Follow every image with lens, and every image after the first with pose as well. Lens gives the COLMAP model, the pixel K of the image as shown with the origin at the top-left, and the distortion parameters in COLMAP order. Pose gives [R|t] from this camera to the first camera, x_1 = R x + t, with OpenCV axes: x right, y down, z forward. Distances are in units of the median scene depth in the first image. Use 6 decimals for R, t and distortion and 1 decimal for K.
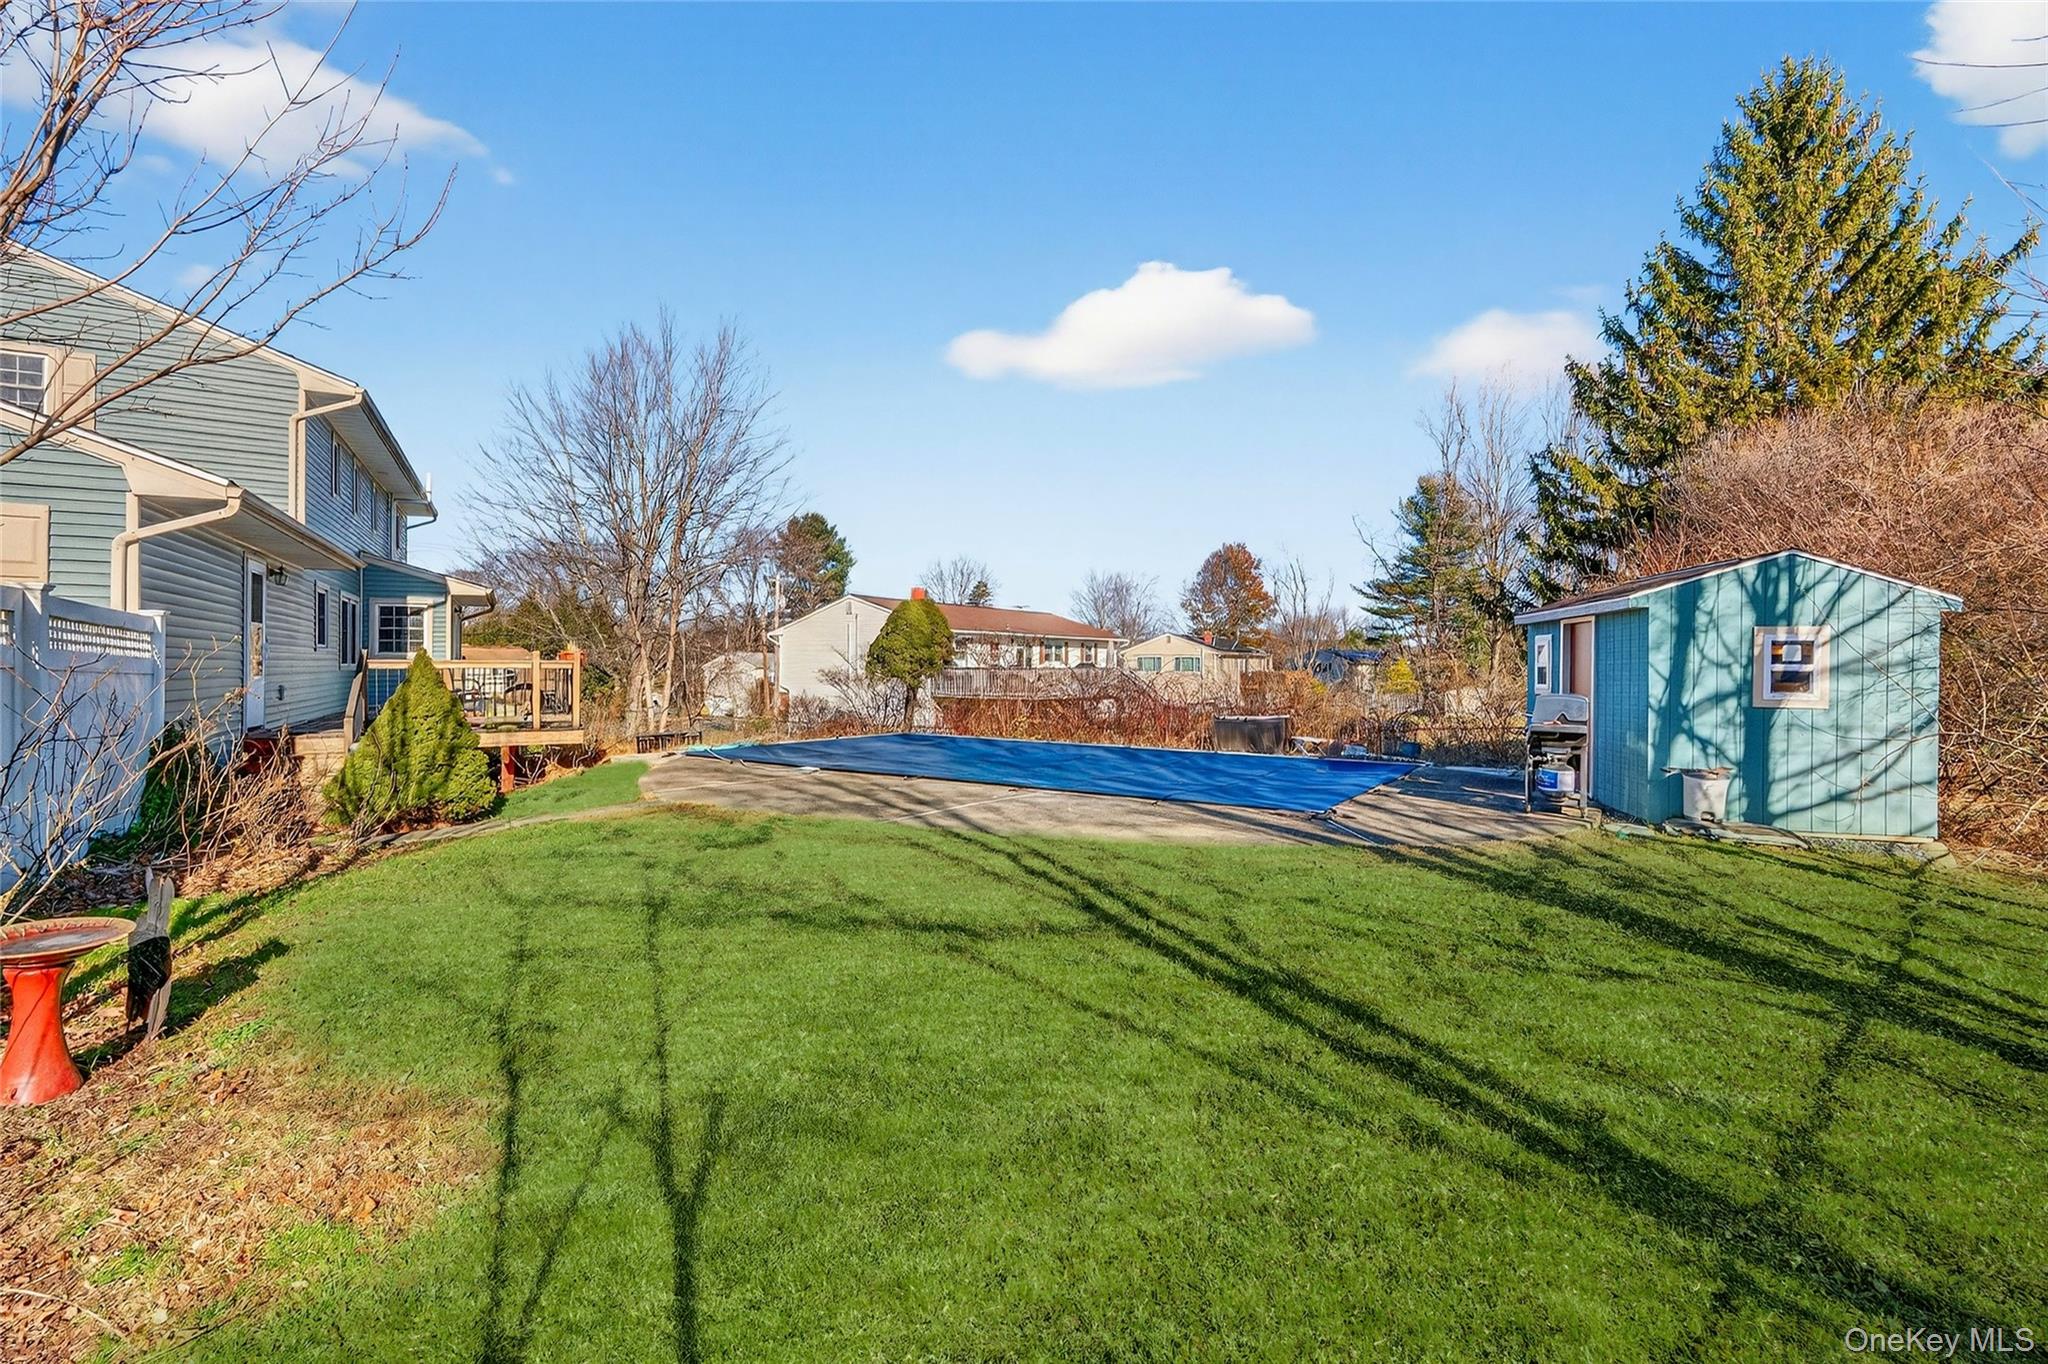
lens RADIAL K [[917.2, 0, 1014.0], [0, 917.2, 681.4], [0, 0, 1]] dist [-0.000702, -0.000148]
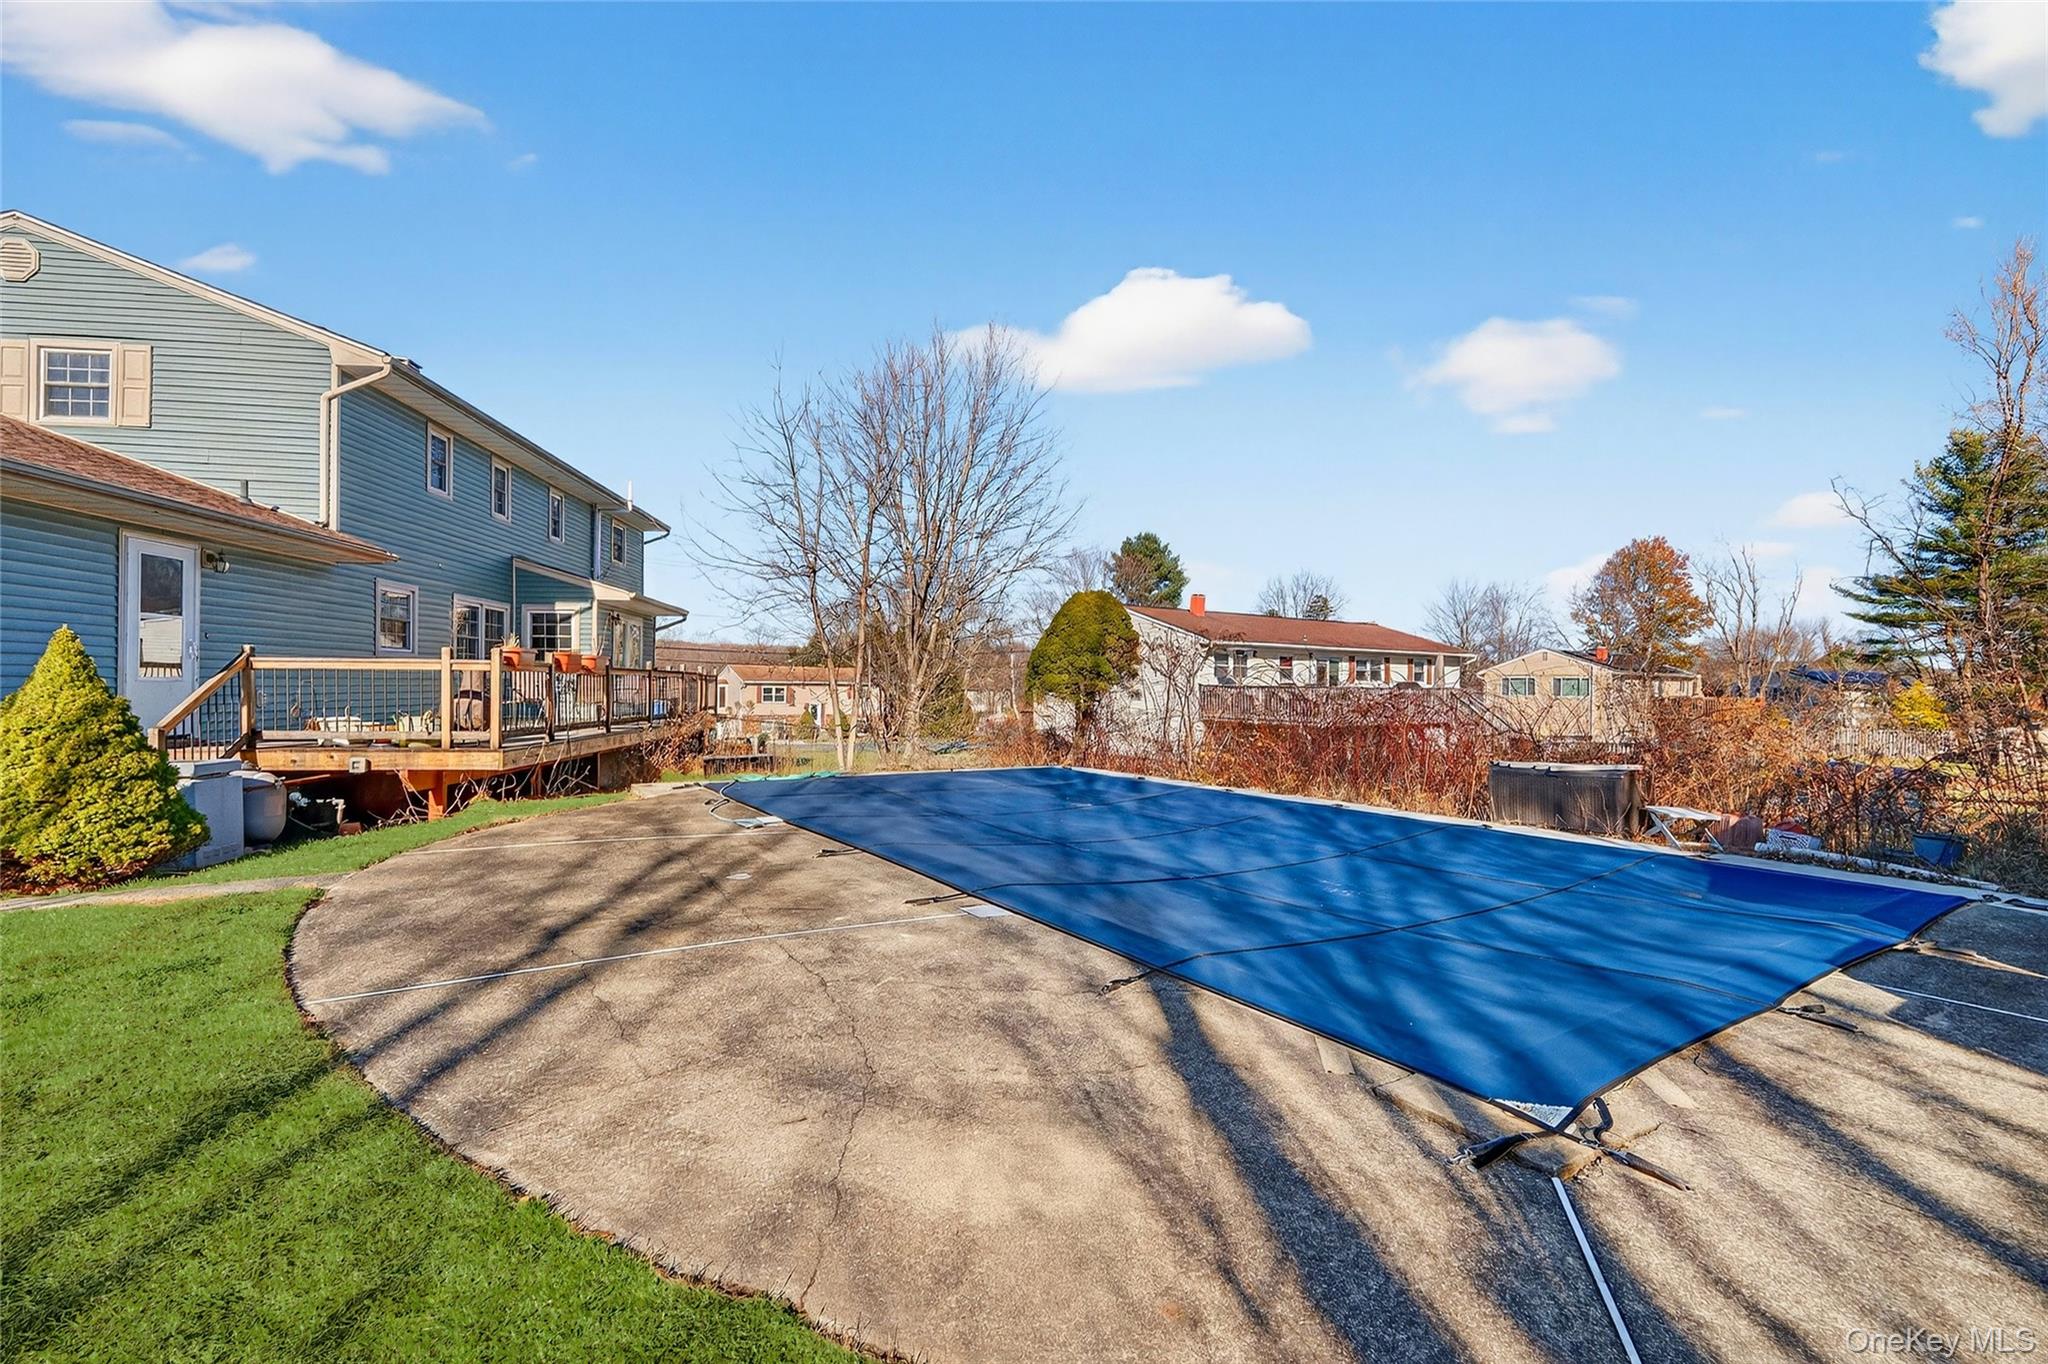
lens RADIAL K [[899.7, 0, 1021.8], [0, 899.7, 693.4], [0, 0, 1]] dist [-0.000856, -0.000141]
pose [[0.926855, 0.008654, -0.375319, 0.035821], [-0.013276, 0.999865, -0.009732, 0.001095], [0.375184, 0.014003, 0.926845, 0.083606]]
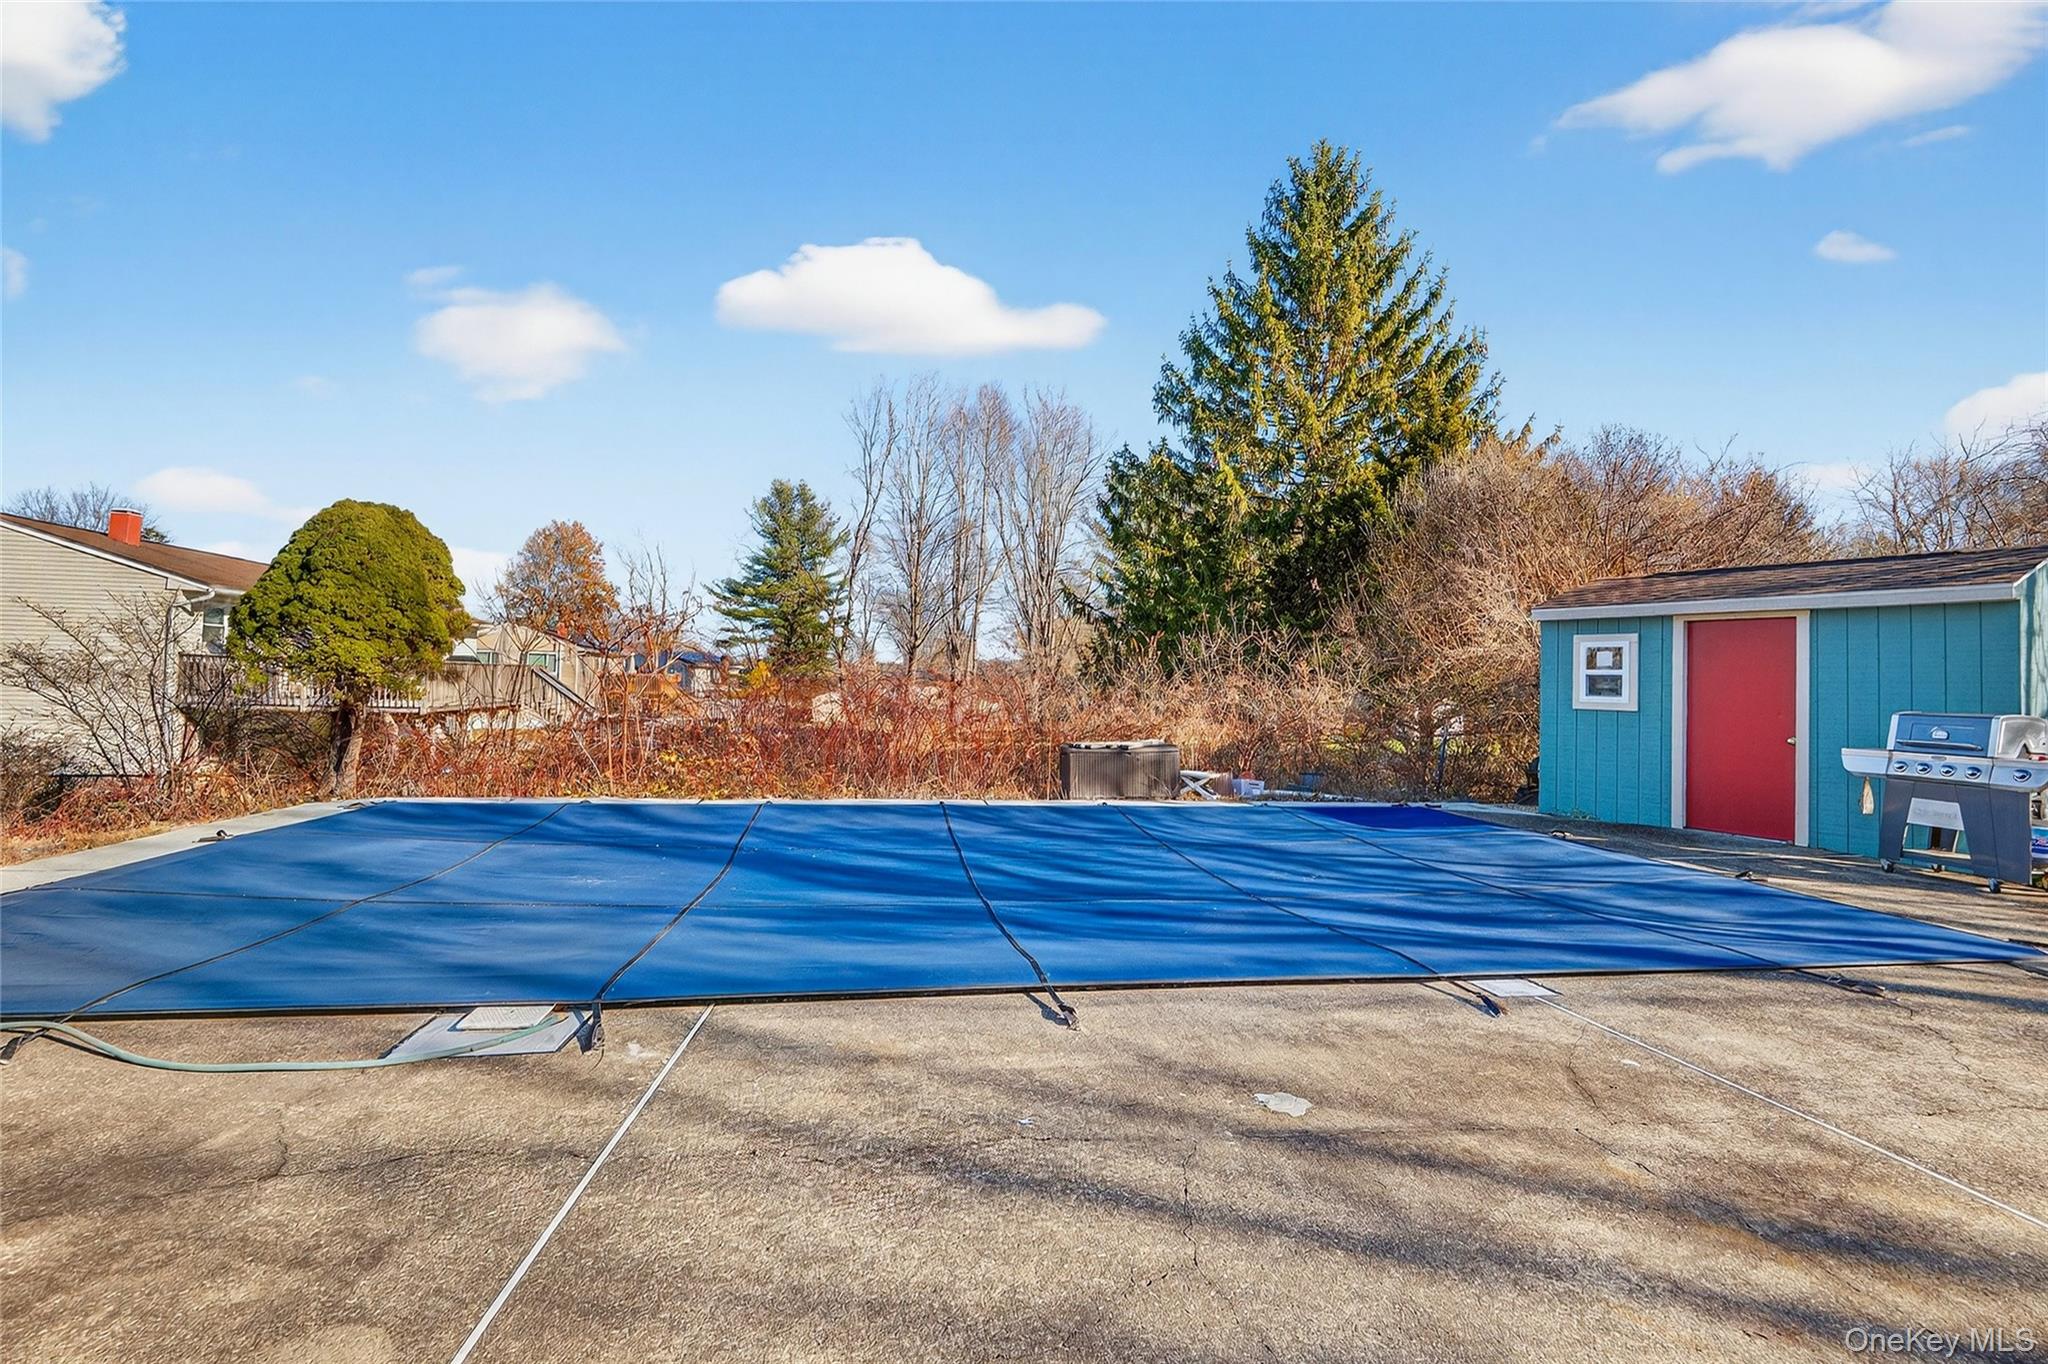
lens RADIAL K [[917.2, 0, 1014.0], [0, 917.2, 681.4], [0, 0, 1]] dist [-0.000702, -0.000148]
pose [[0.726743, 0.010962, 0.686822, -0.053785], [-0.008682, 0.999939, -0.006772, -0.000408], [-0.686854, -0.001041, 0.726794, 0.125873]]
